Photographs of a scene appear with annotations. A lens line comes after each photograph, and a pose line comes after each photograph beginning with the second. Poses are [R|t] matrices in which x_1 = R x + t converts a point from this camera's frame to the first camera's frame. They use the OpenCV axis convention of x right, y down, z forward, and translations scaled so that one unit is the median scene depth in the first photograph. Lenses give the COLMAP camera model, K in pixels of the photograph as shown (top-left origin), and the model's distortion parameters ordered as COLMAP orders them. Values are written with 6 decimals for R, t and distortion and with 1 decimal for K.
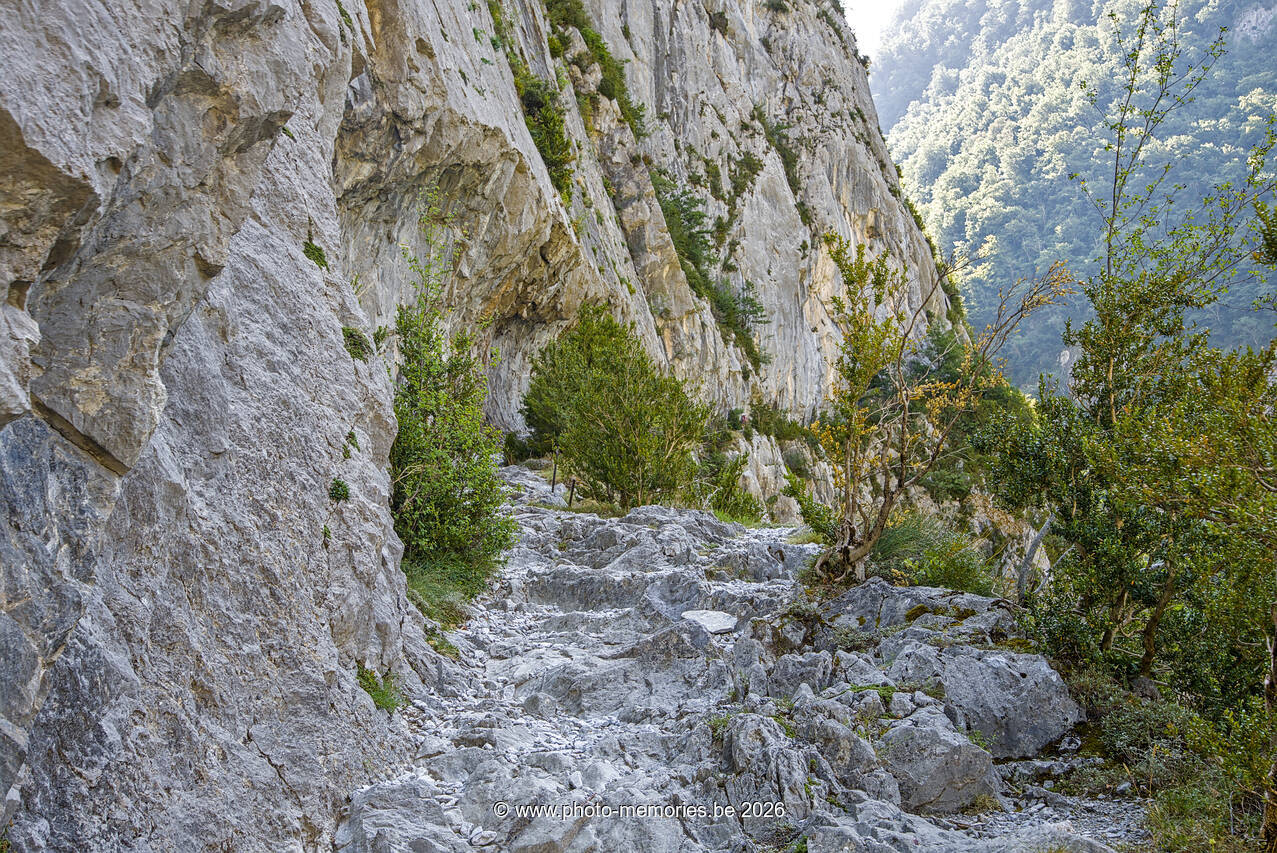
lens RADIAL K [[1290.2, 0, 637.9], [0, 1290.2, 426.3], [0, 0, 1]] dist [0.070573, 0.000000]
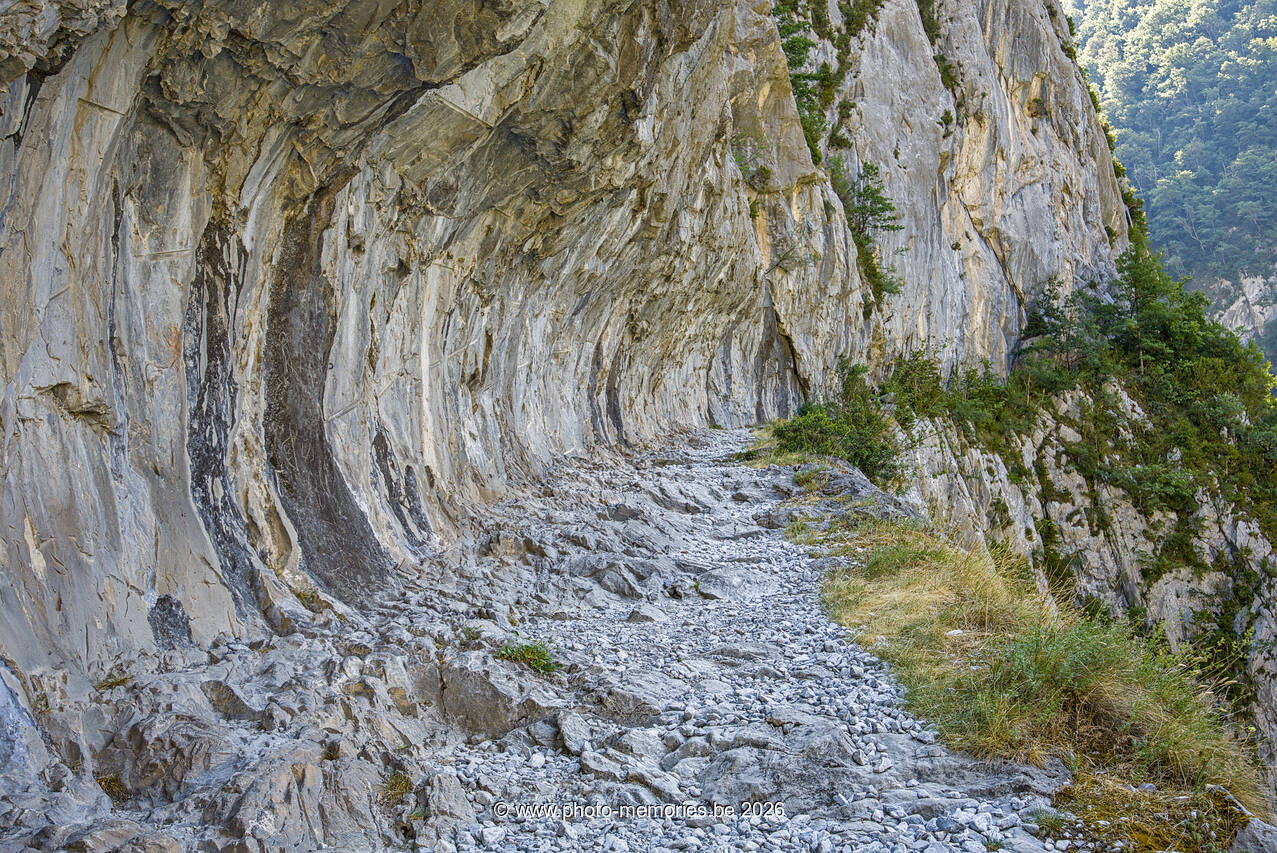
lens RADIAL K [[1290.2, 0, 634.9], [0, 1290.2, 424.9], [0, 0, 1]] dist [0.070573, 0.000000]
pose [[0.999149, 0.027941, -0.030336, -0.006536], [-0.026583, 0.998665, 0.044293, -0.007965], [0.031533, -0.043449, 0.998558, 0.324694]]
